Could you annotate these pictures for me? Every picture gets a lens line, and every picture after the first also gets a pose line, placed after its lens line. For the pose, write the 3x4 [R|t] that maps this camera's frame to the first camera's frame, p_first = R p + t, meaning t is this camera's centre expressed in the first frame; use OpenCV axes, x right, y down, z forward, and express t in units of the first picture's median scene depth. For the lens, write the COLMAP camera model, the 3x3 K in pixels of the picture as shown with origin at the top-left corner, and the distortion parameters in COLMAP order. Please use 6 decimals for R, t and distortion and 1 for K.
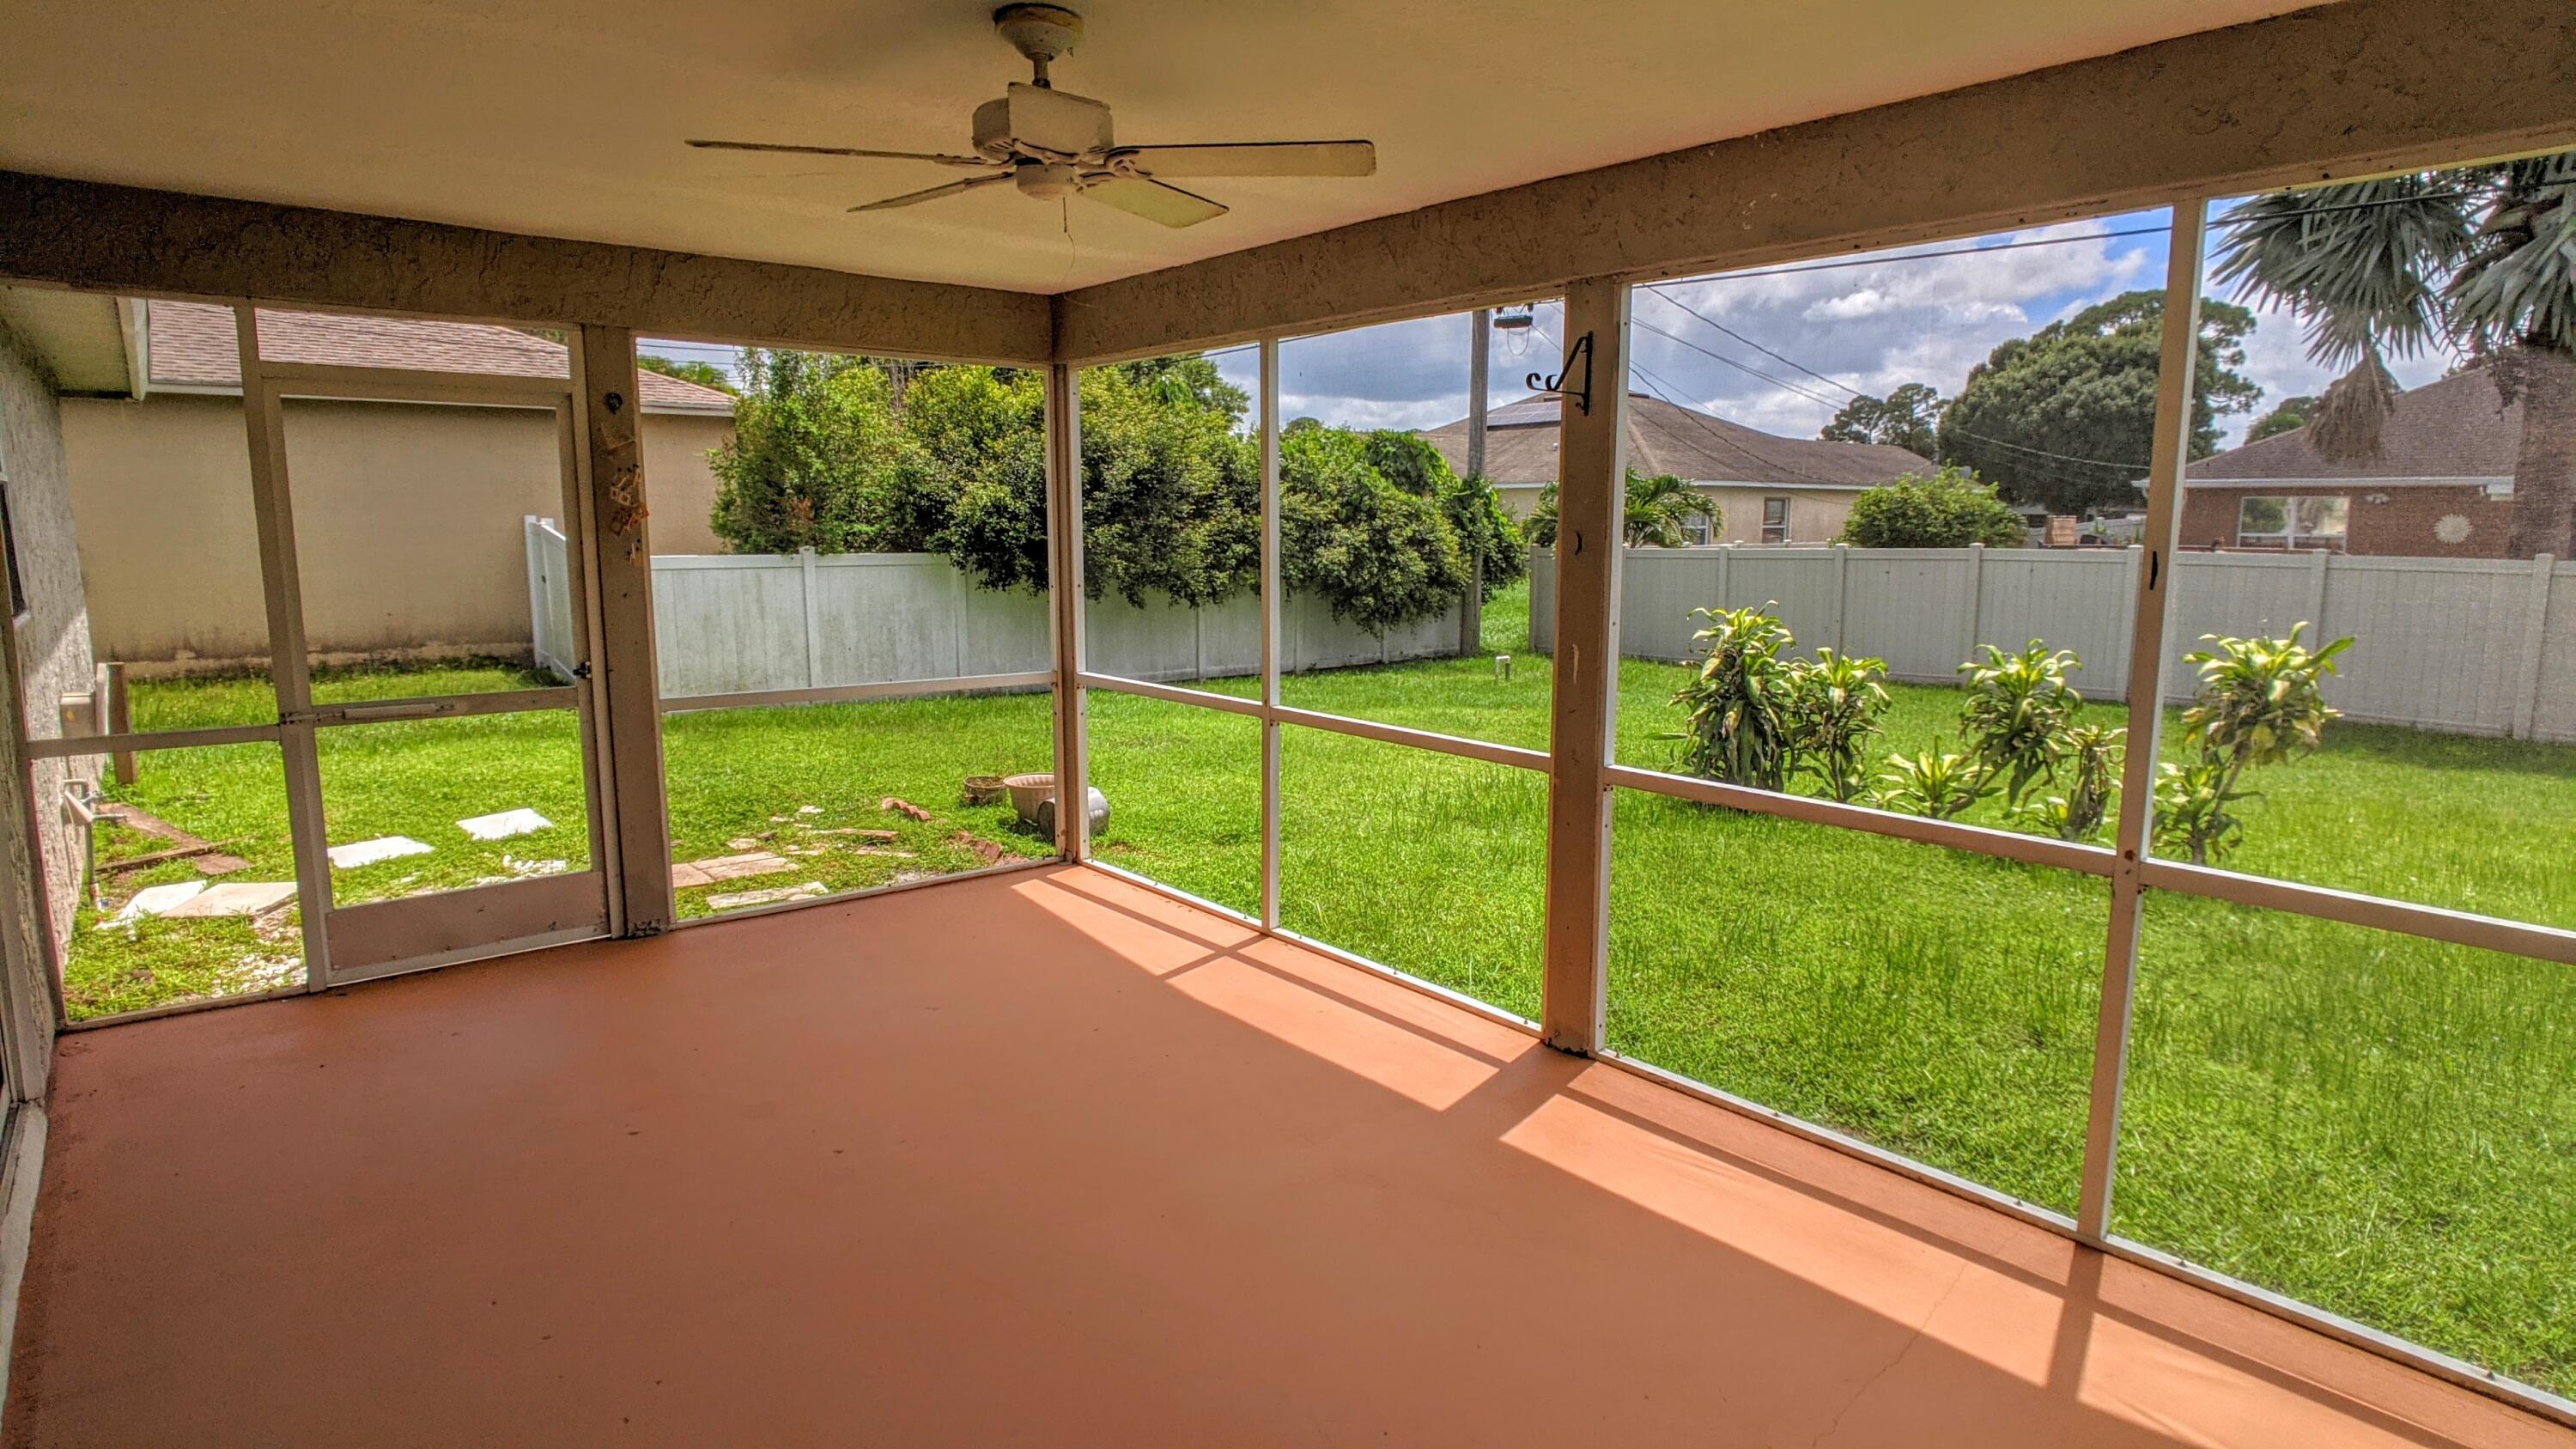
lens RADIAL K [[1336.3, 0, 1286.2], [0, 1336.3, 681.4], [0, 0, 1]] dist [-0.018227, -0.000034]
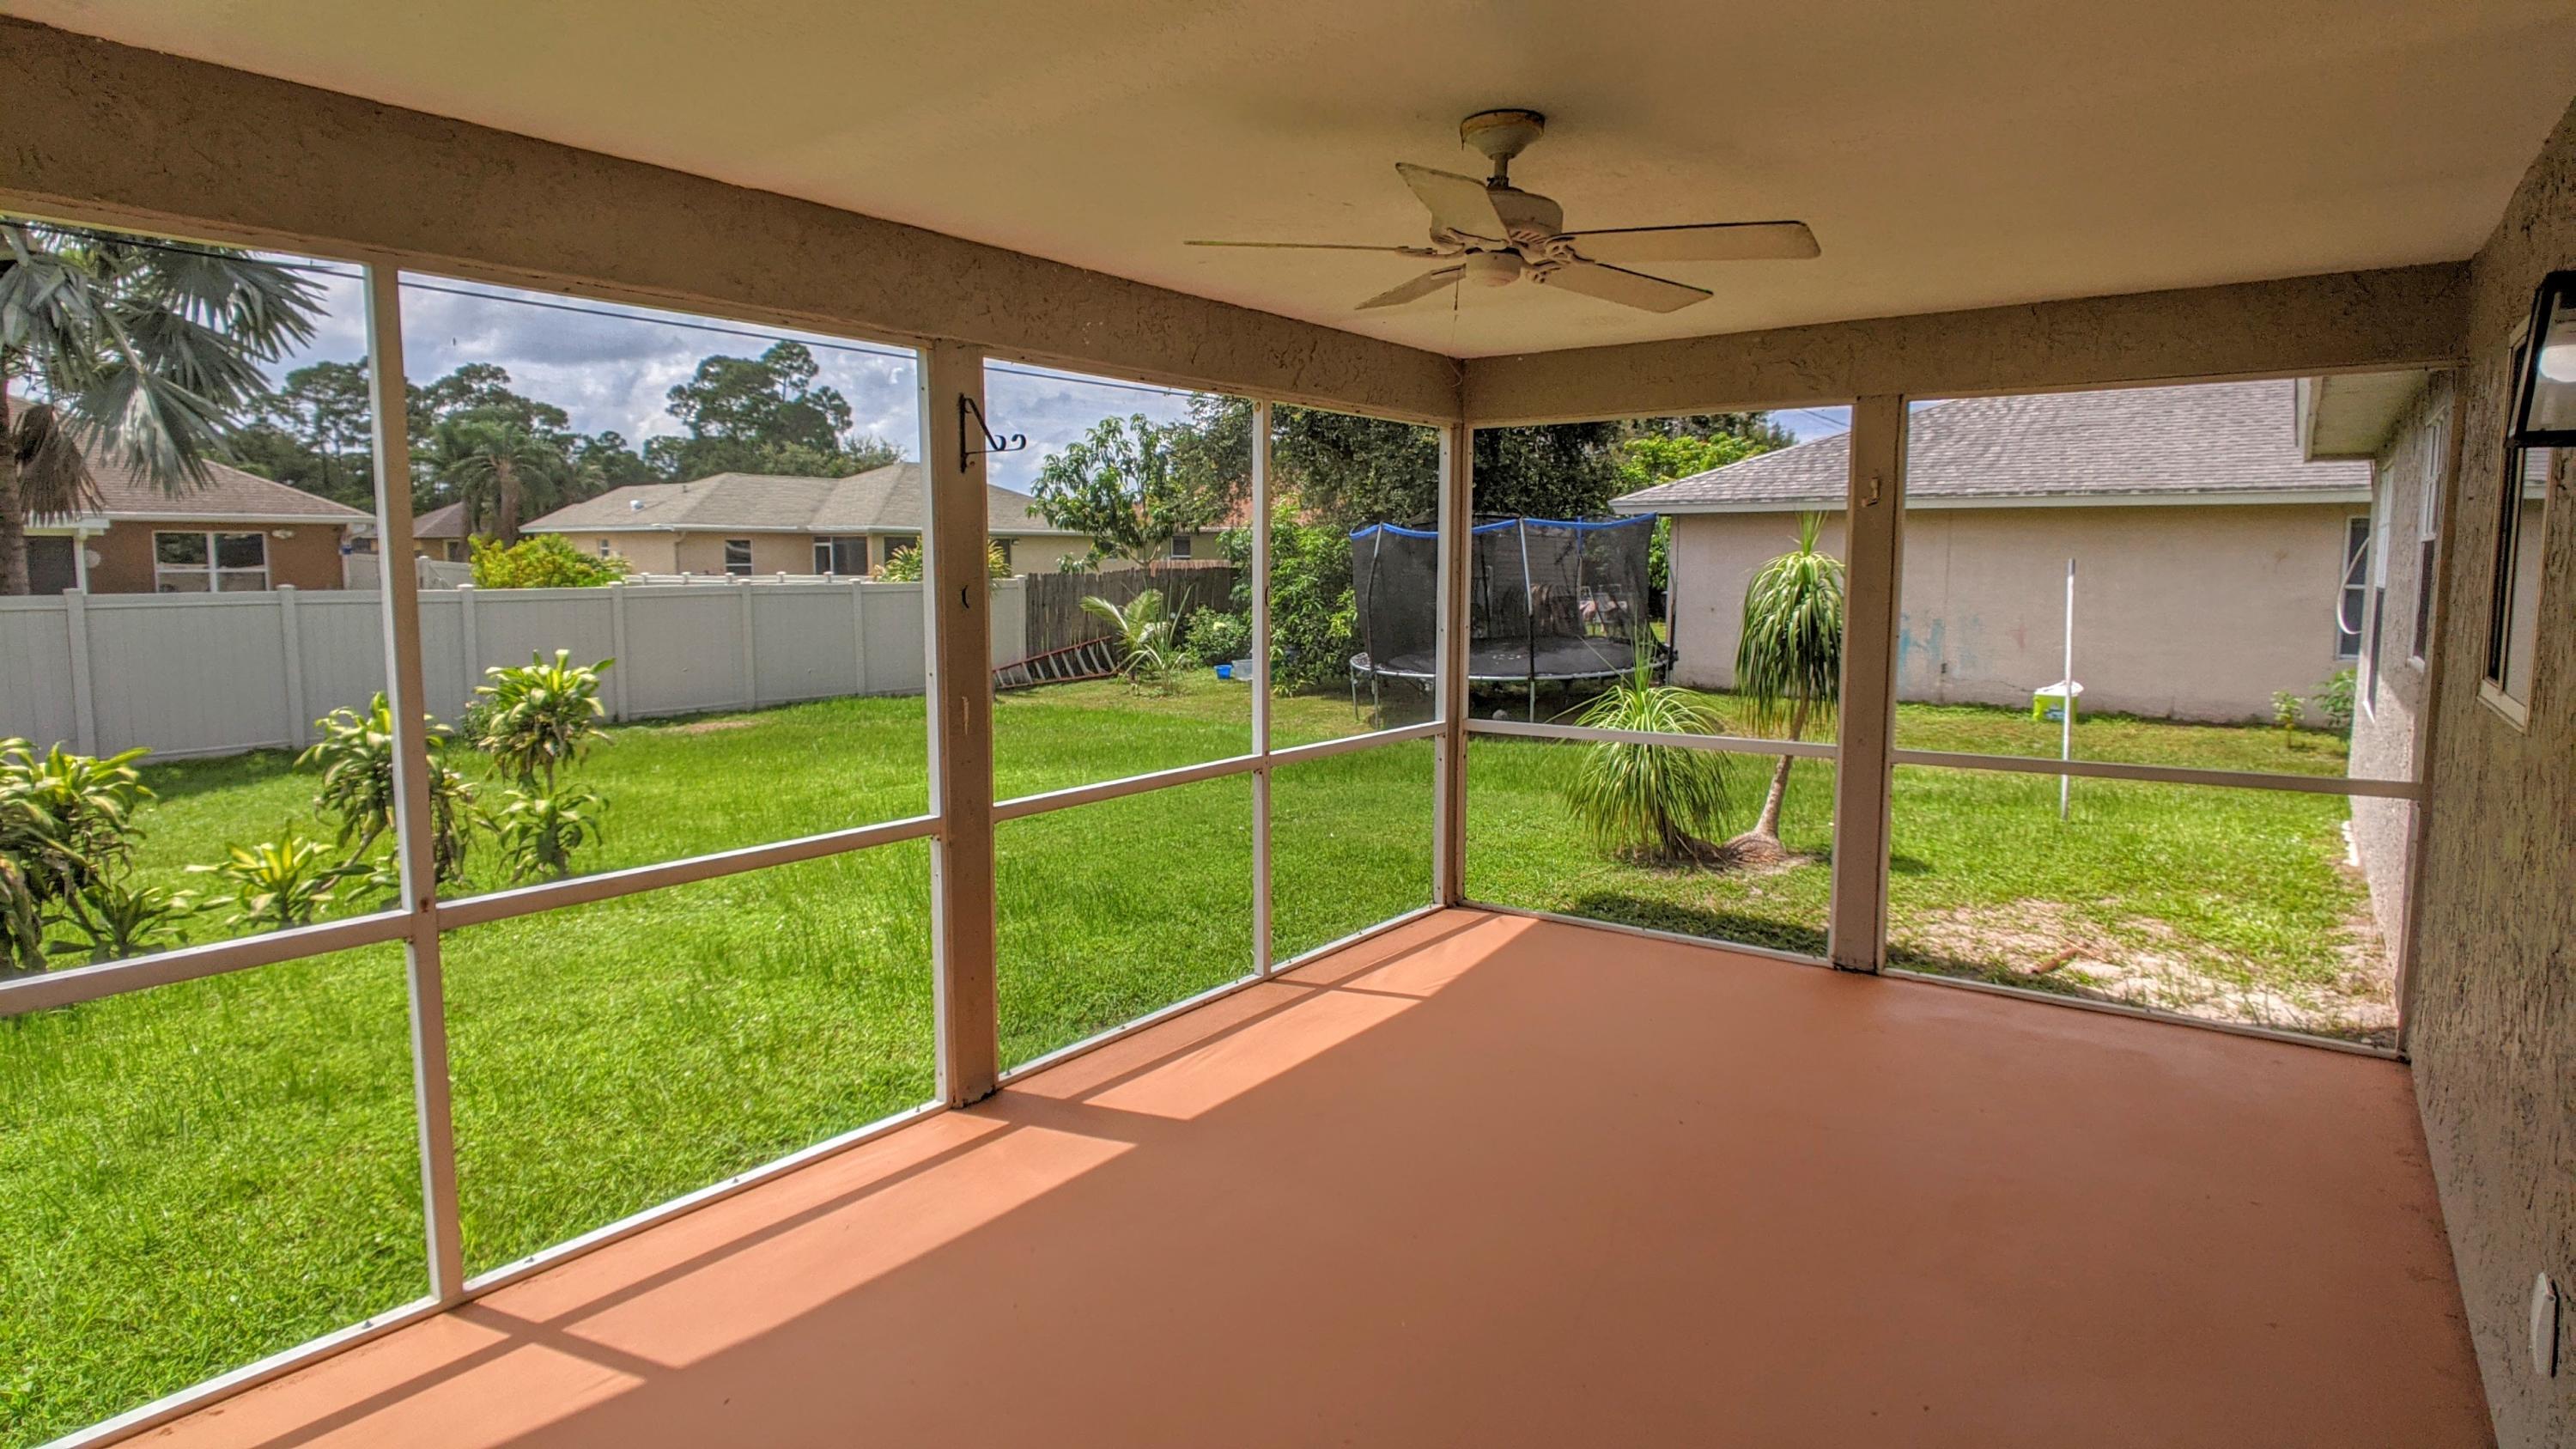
lens RADIAL K [[1336.3, 0, 1286.2], [0, 1336.3, 681.4], [0, 0, 1]] dist [-0.018227, -0.000034]
pose [[-0.206618, -0.089371, 0.974331, -0.836469], [0.131224, 0.984292, 0.118112, -0.130334], [-0.969582, 0.152260, -0.191645, 0.973736]]
